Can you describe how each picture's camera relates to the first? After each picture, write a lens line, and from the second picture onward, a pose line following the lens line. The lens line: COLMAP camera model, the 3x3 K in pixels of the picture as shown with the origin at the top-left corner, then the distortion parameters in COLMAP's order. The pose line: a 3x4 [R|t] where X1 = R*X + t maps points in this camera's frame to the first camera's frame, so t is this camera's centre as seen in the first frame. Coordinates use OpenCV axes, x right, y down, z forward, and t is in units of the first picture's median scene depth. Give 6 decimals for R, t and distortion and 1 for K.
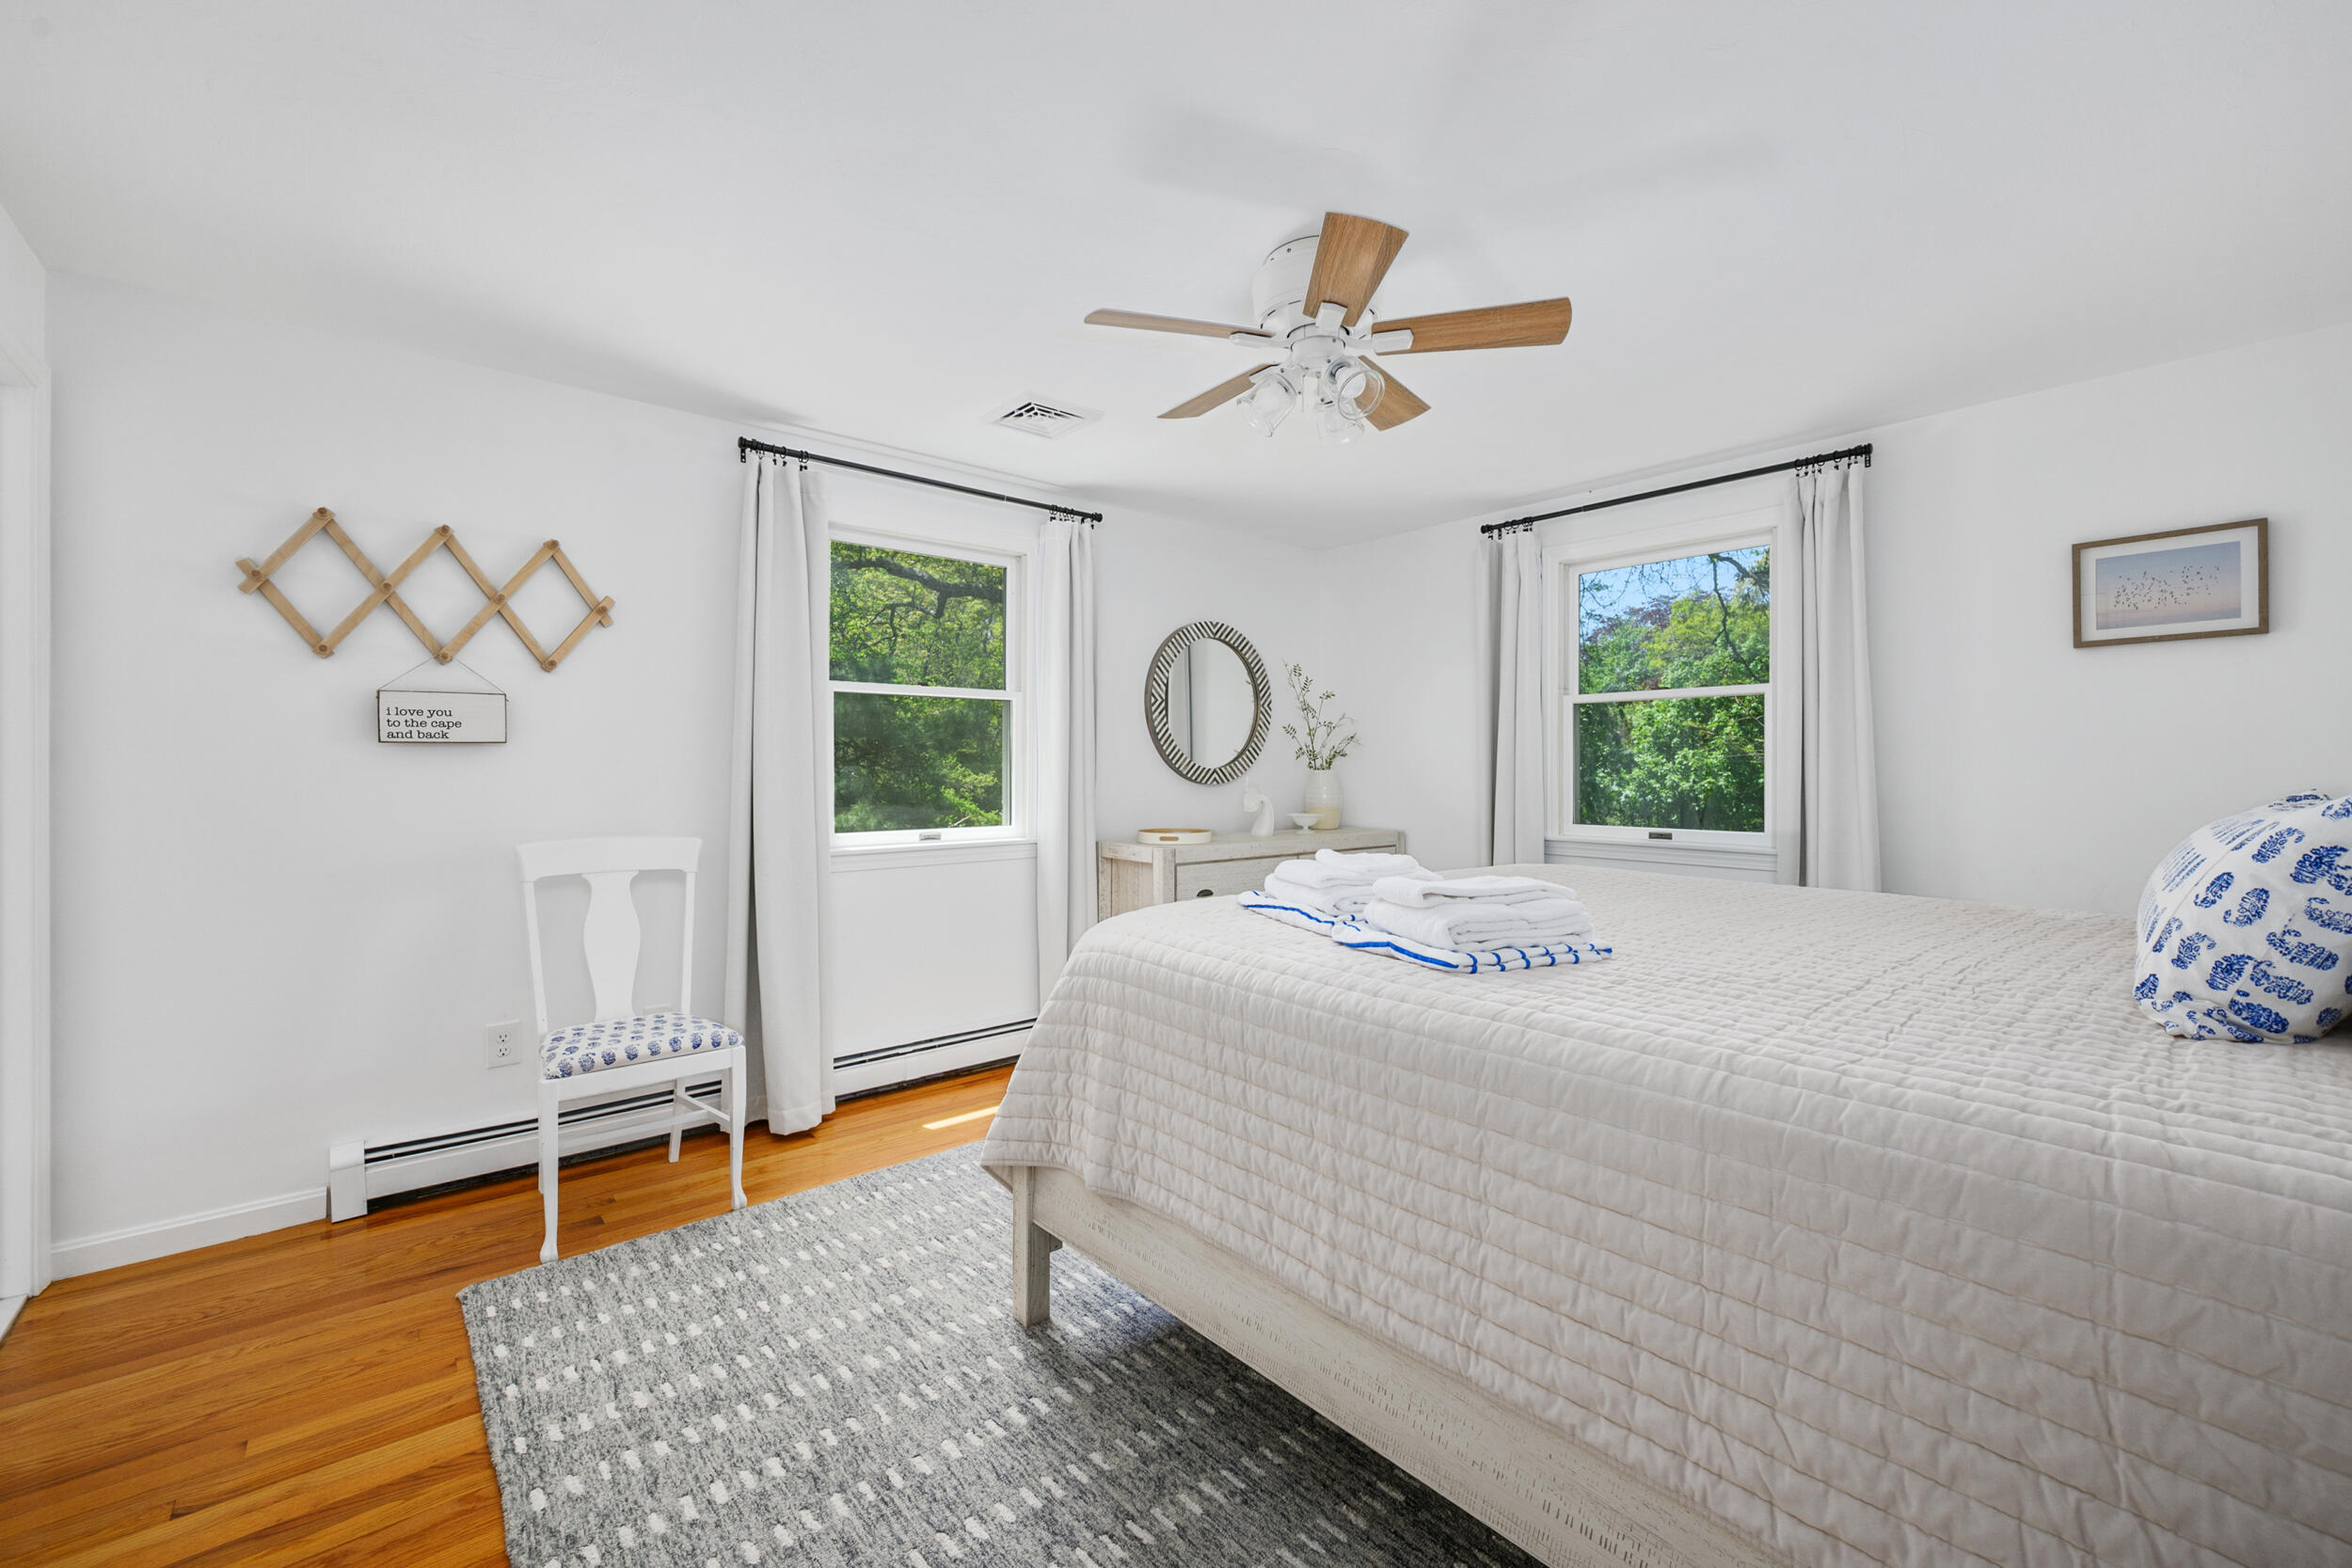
lens RADIAL K [[980.3, 0, 1187.5], [0, 980.3, 753.5], [0, 0, 1]] dist [0.001410, 0.000109]
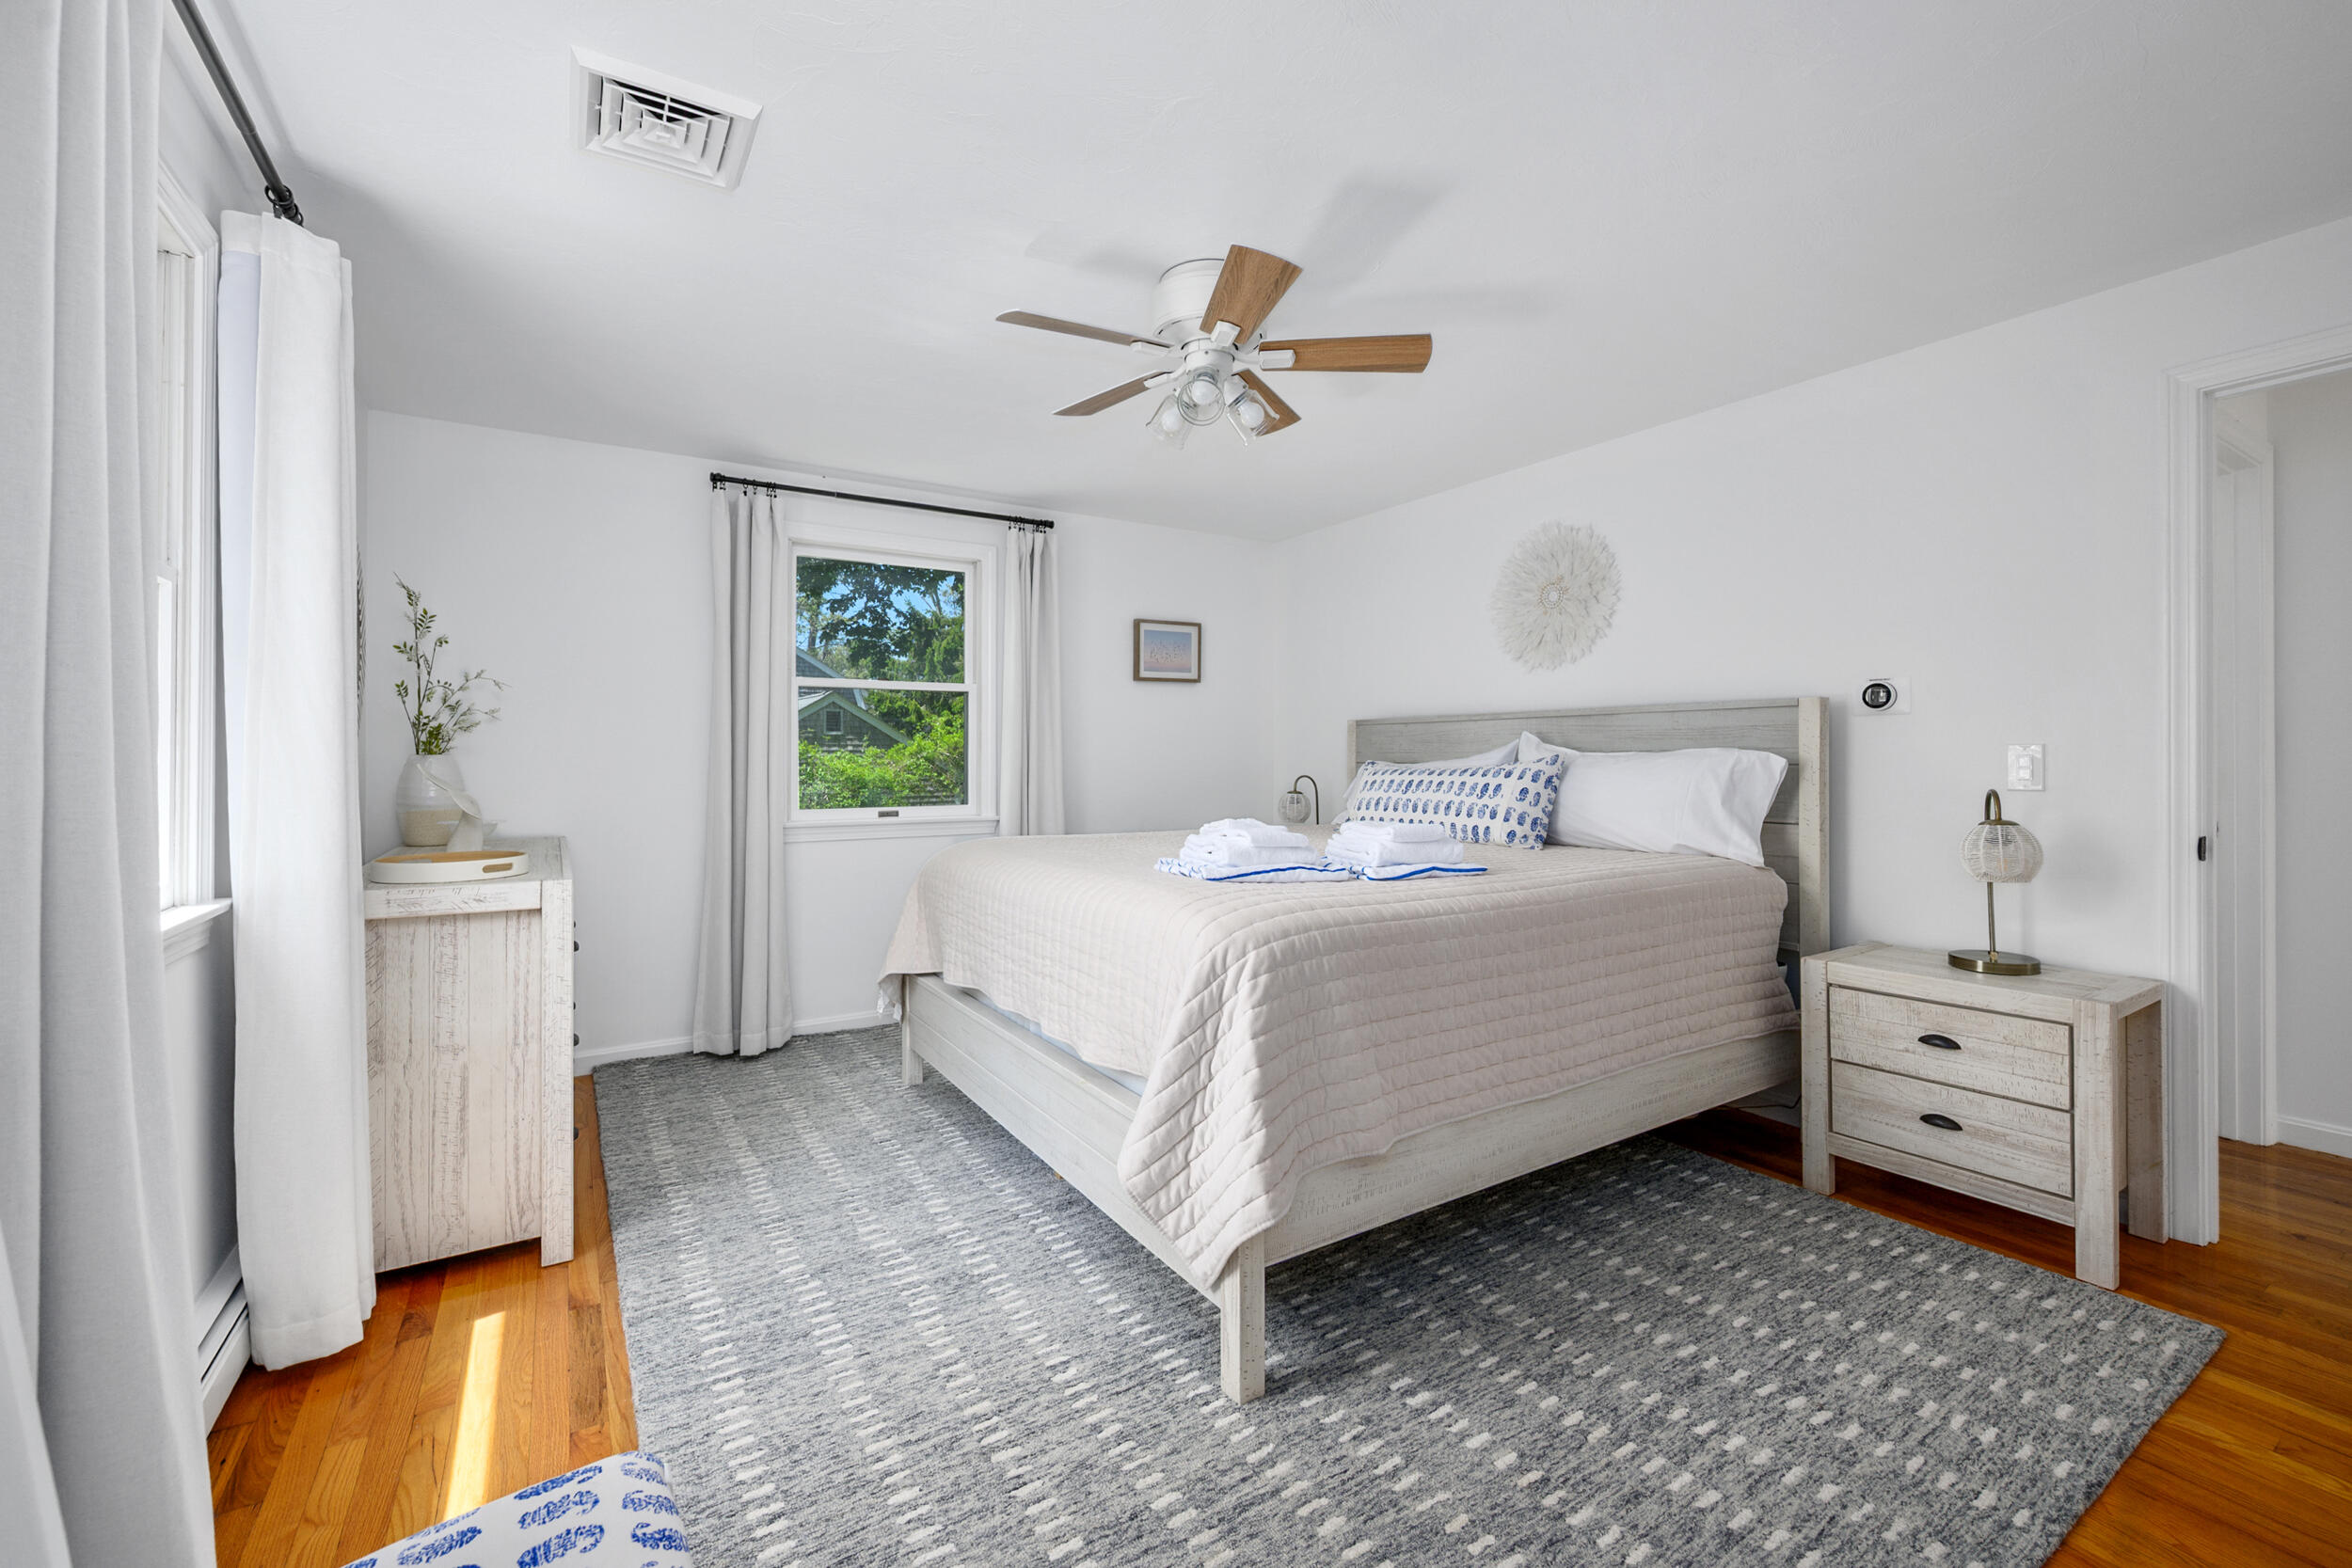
lens RADIAL K [[980.3, 0, 1187.5], [0, 980.3, 753.5], [0, 0, 1]] dist [0.001410, 0.000109]
pose [[0.127103, 0.004316, 0.991880, -1.074984], [-0.010966, 0.999936, -0.002946, 0.030159], [-0.991829, -0.010503, 0.127142, 1.010339]]
